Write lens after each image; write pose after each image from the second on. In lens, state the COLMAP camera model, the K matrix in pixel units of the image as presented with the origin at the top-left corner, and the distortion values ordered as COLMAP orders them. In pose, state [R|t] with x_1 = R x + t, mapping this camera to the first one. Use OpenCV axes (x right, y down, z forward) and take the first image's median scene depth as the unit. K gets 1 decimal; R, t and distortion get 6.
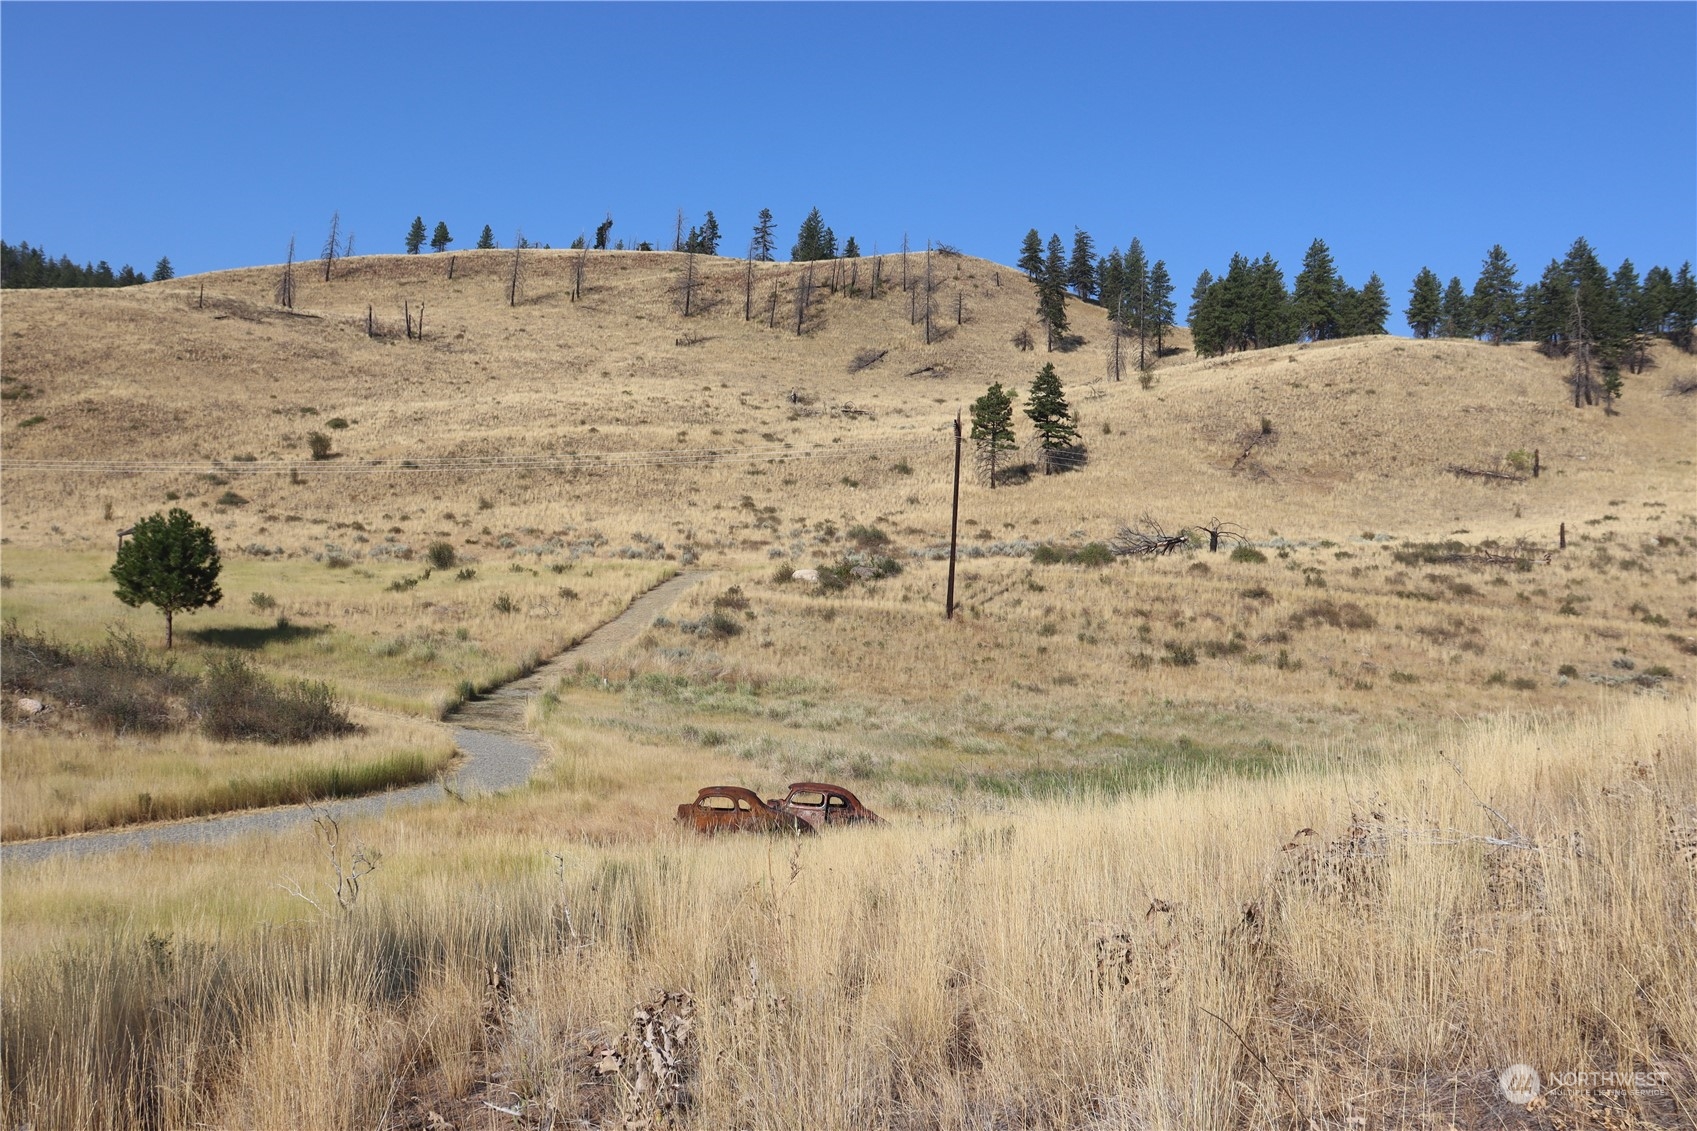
lens RADIAL K [[1382.7, 0, 882.4], [0, 1382.7, 566.4], [0, 0, 1]] dist [-0.181677, 0.169467]
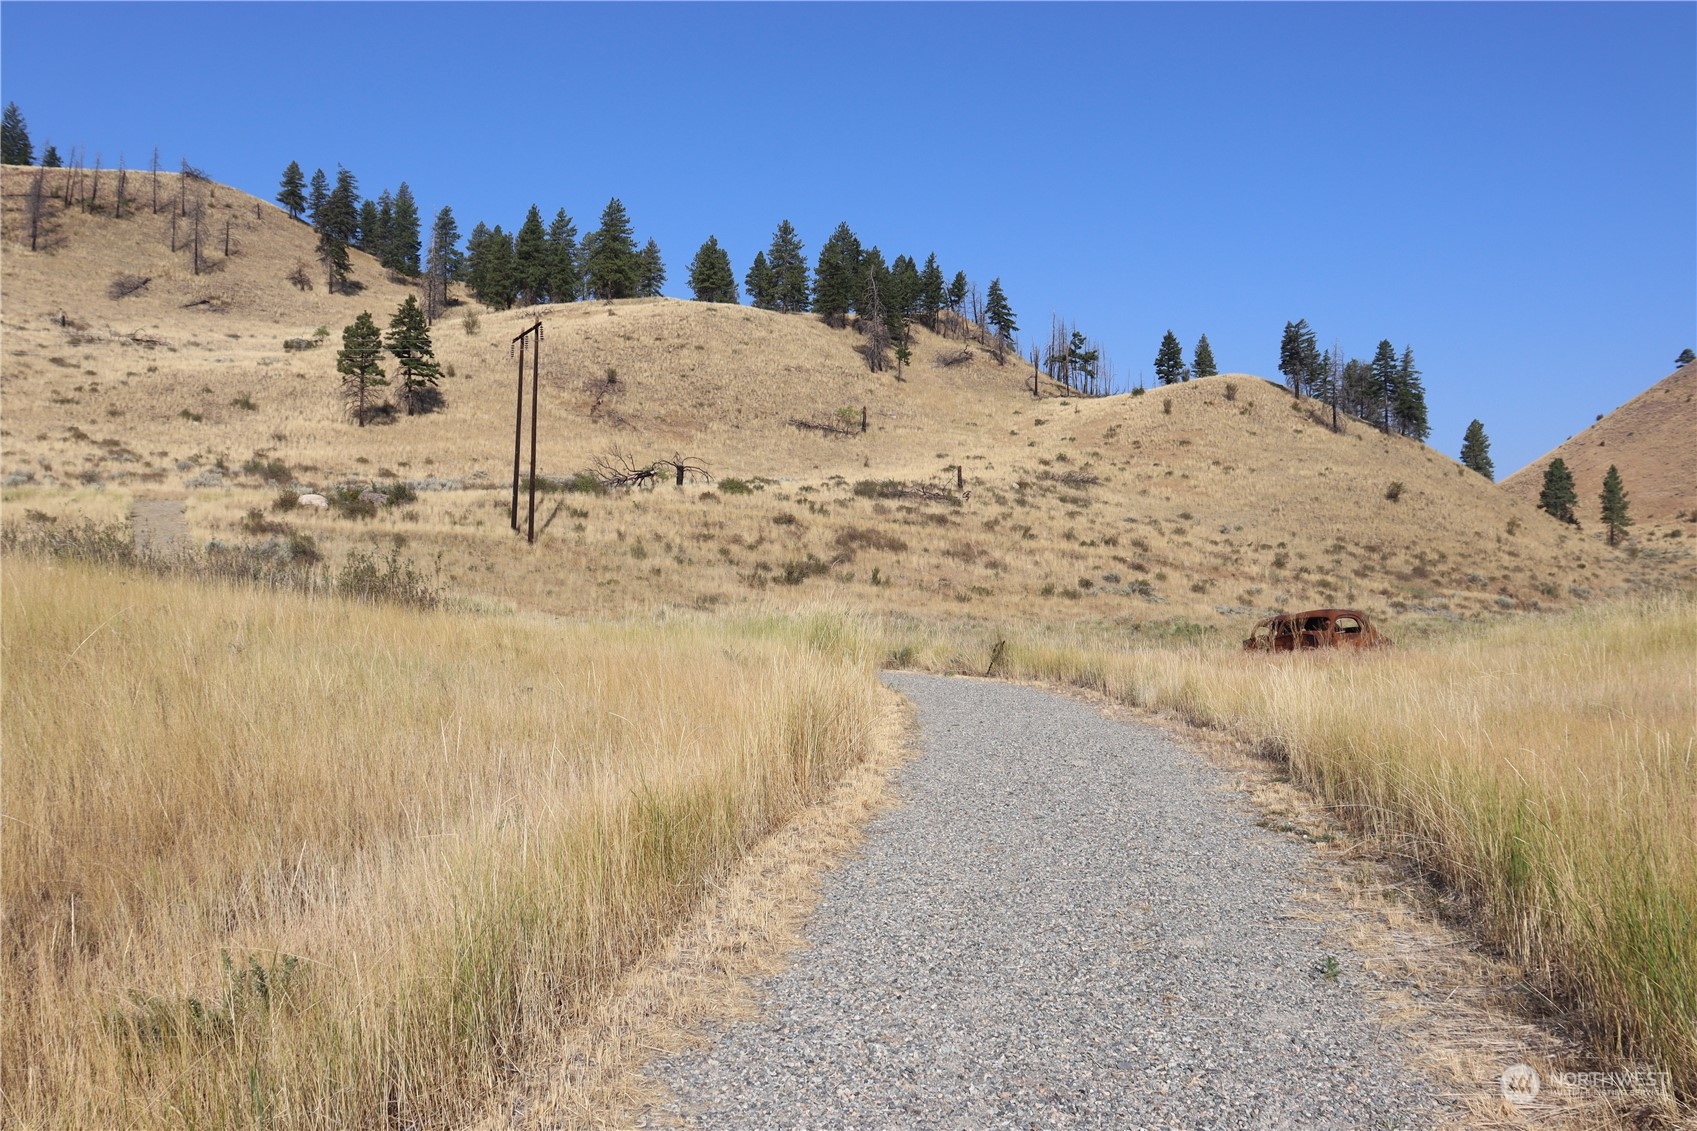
lens RADIAL K [[1374.3, 0, 863.1], [0, 1374.3, 573.3], [0, 0, 1]] dist [-0.180147, 0.156957]
pose [[0.832440, -0.020264, 0.553745, -0.110980], [0.005973, 0.999601, 0.027602, 0.014446], [-0.554084, -0.019670, 0.832229, 0.058734]]
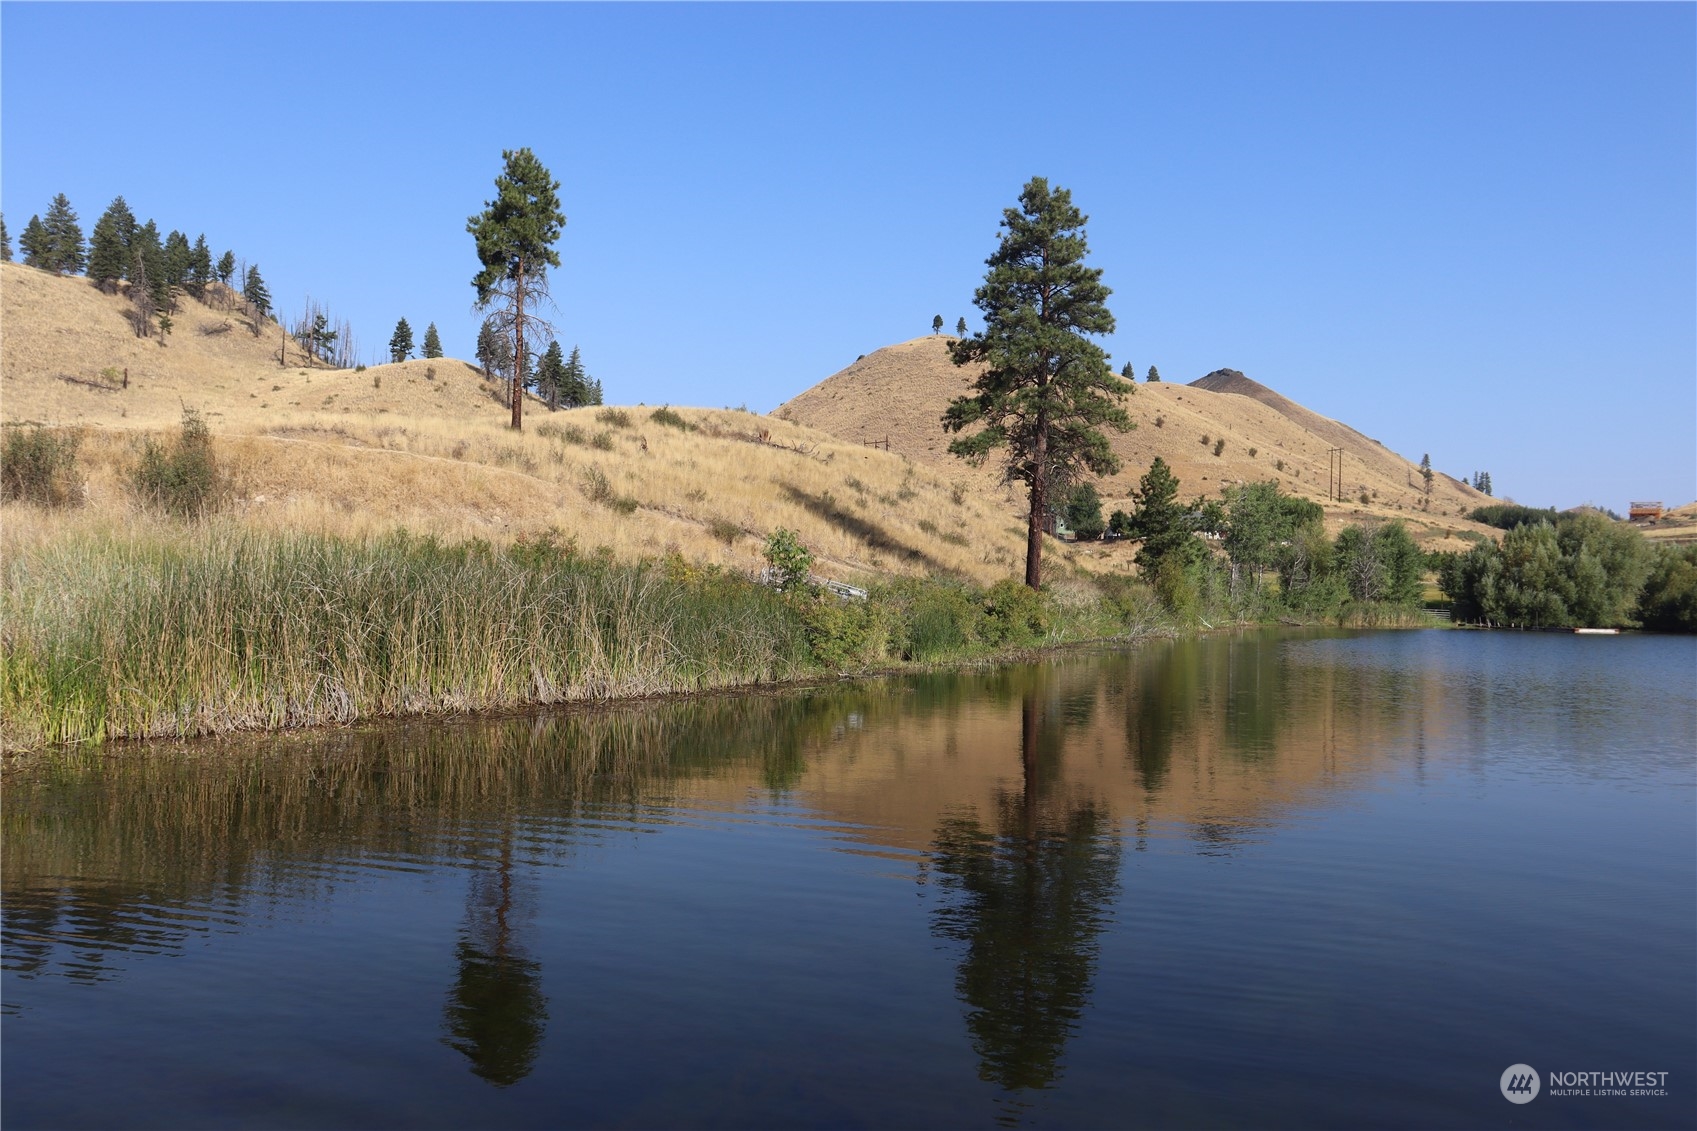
lens RADIAL K [[1374.3, 0, 863.1], [0, 1374.3, 573.3], [0, 0, 1]] dist [-0.180147, 0.156957]
pose [[0.472798, -0.026679, 0.880767, -0.289989], [-0.034238, 0.998231, 0.048616, 0.025637], [-0.880506, -0.053141, 0.471048, -0.260067]]
